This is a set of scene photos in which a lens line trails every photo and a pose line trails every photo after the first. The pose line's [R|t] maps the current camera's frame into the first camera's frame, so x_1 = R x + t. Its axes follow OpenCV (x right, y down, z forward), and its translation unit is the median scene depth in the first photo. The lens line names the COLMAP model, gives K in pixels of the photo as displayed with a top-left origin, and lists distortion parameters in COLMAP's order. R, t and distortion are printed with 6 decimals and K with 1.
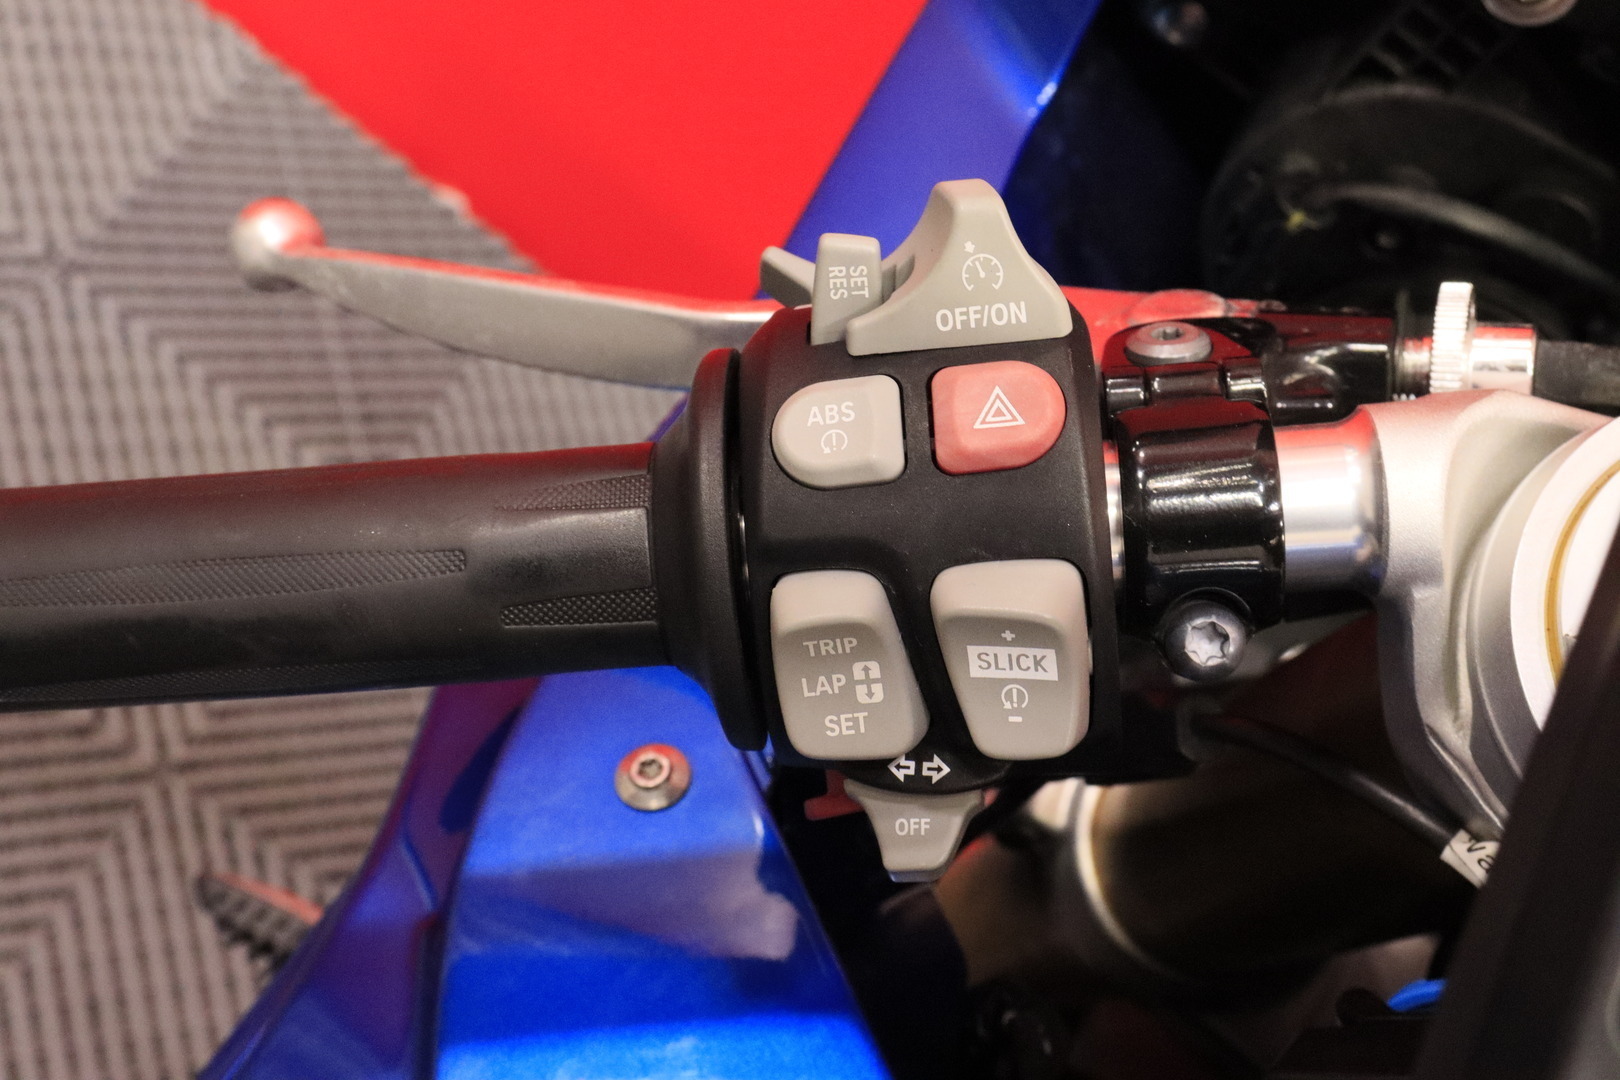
lens RADIAL K [[2502.5, 0, 809.3], [0, 2502.5, 544.6], [0, 0, 1]] dist [-0.002276, 0.000000]
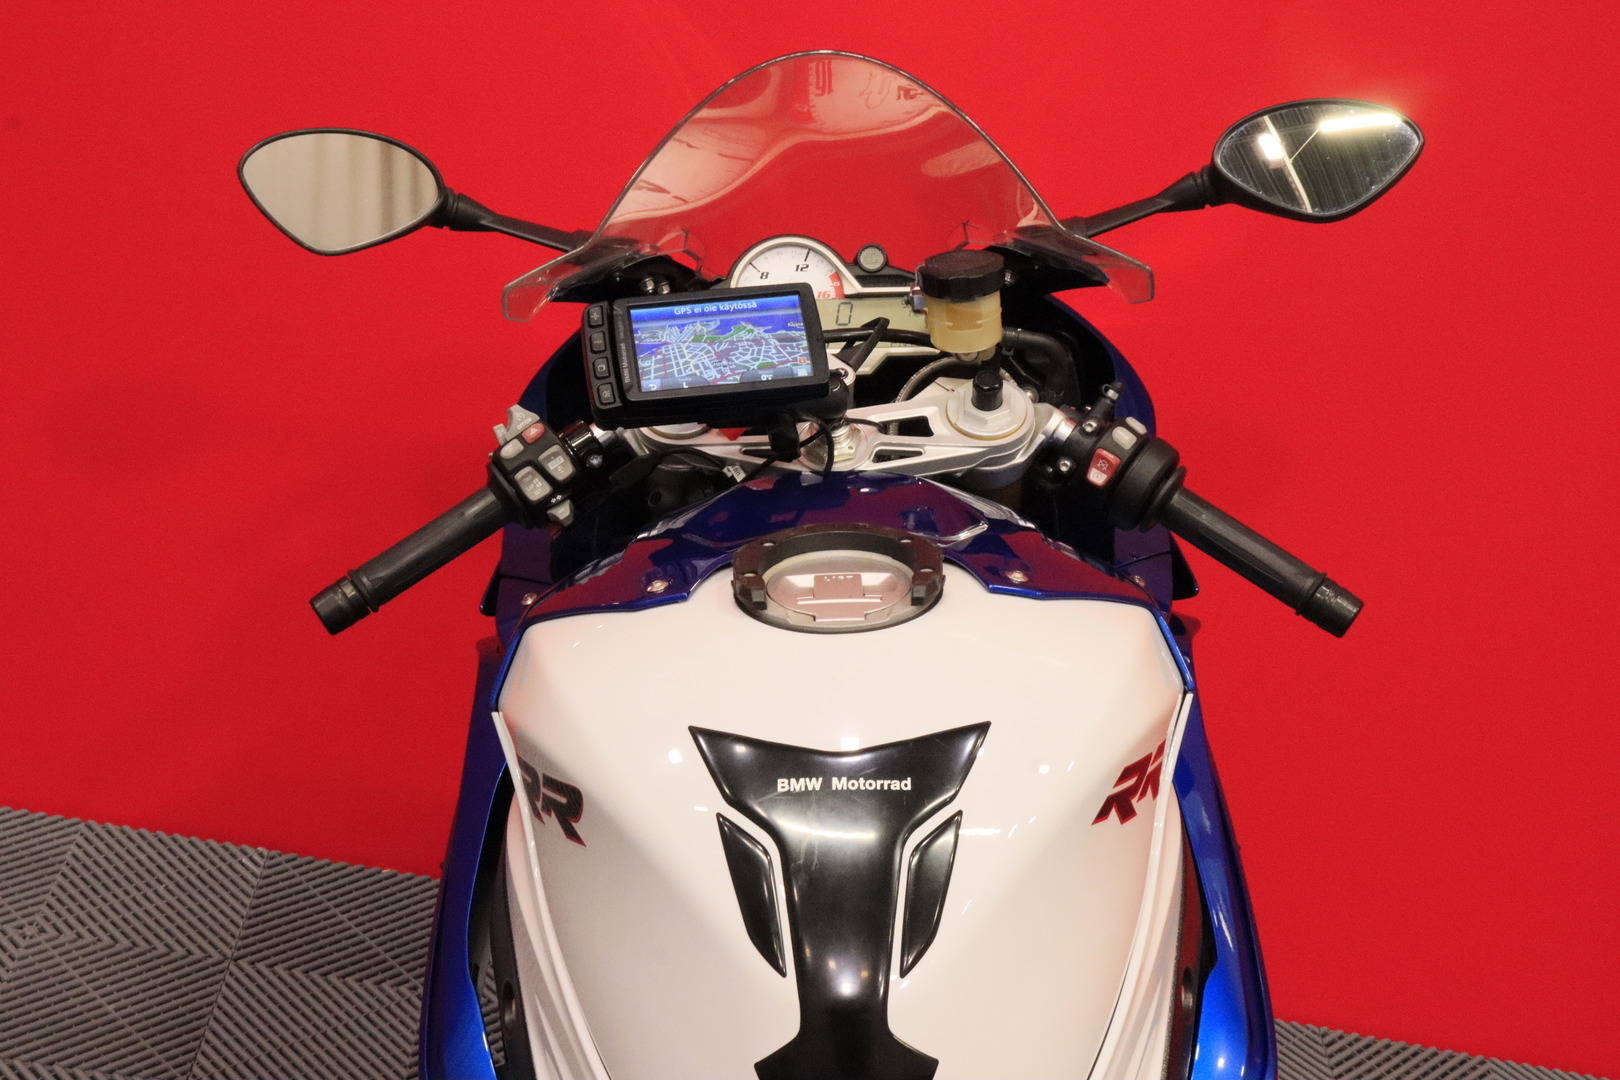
lens RADIAL K [[2502.5, 0, 811.2], [0, 2502.5, 537.7], [0, 0, 1]] dist [-0.002276, 0.000000]
pose [[0.859032, -0.468659, 0.205967, -0.655133], [0.511638, 0.772609, -0.375902, 2.545780], [0.017038, 0.428293, 0.903479, -3.955462]]
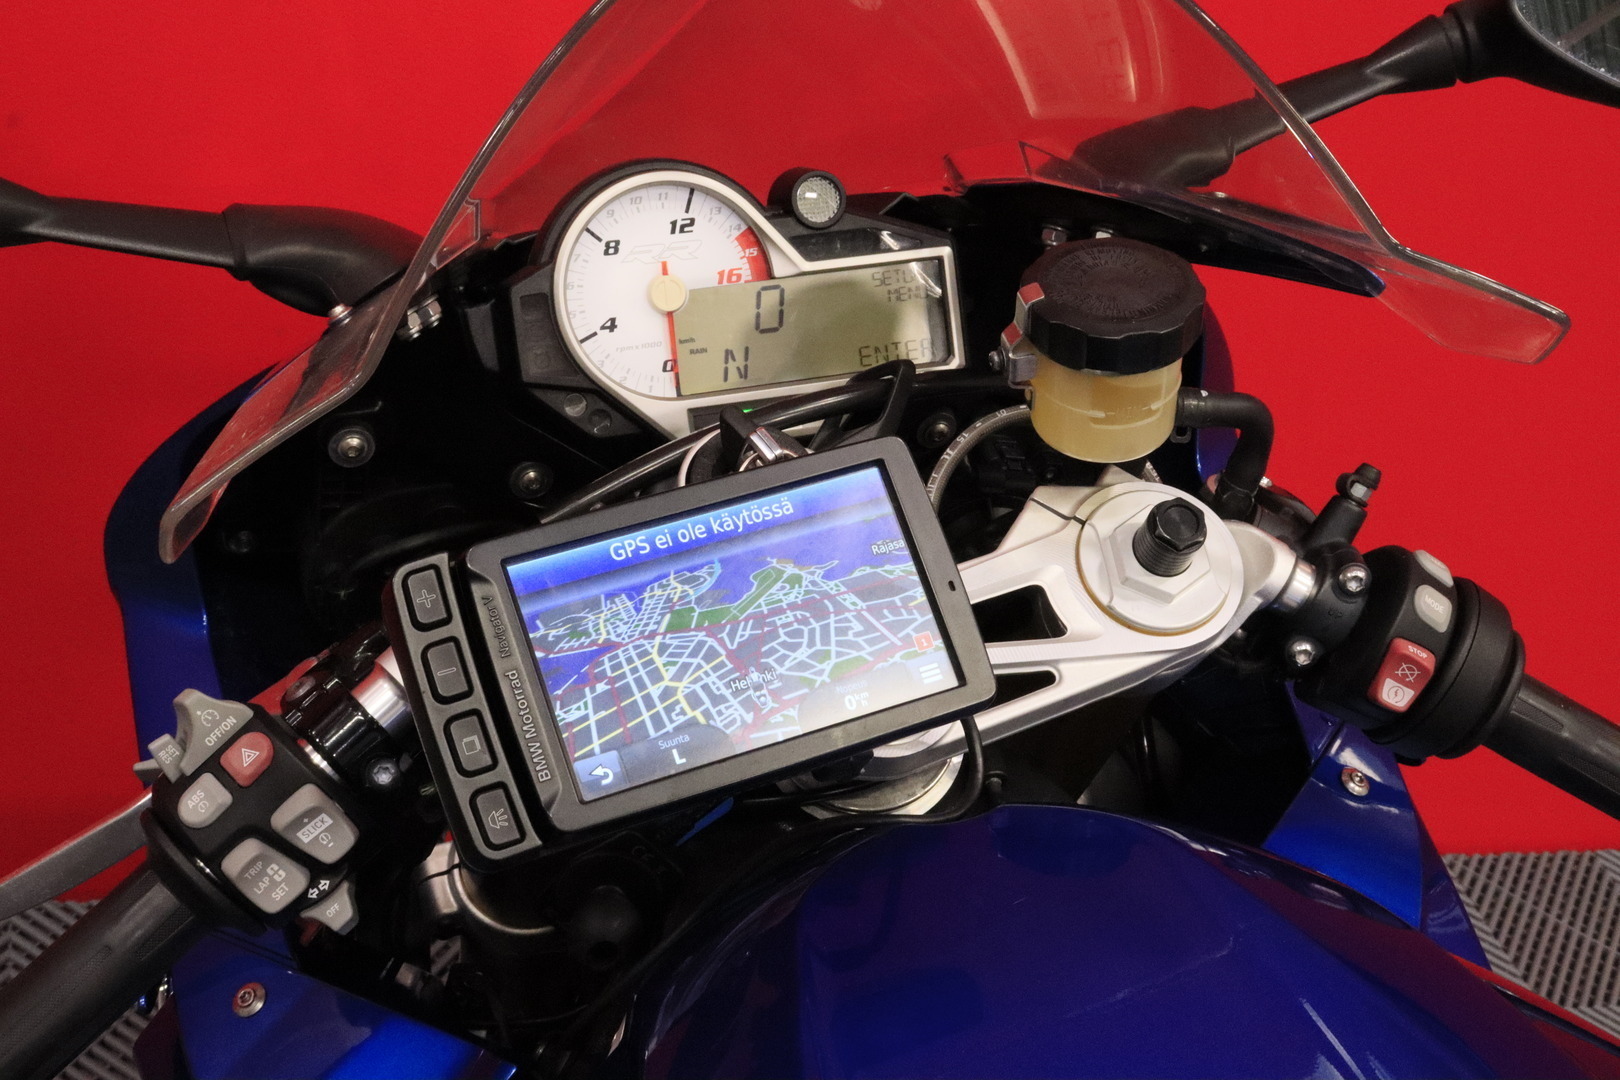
lens RADIAL K [[2122.6, 0, 807.7], [0, 2122.6, 539.1], [0, 0, 1]] dist [-0.010790, 0.000000]
pose [[0.740949, -0.607094, 0.287108, 0.010703], [0.637723, 0.770068, -0.017474, 0.173876], [-0.210484, 0.196042, 0.957739, -1.209994]]
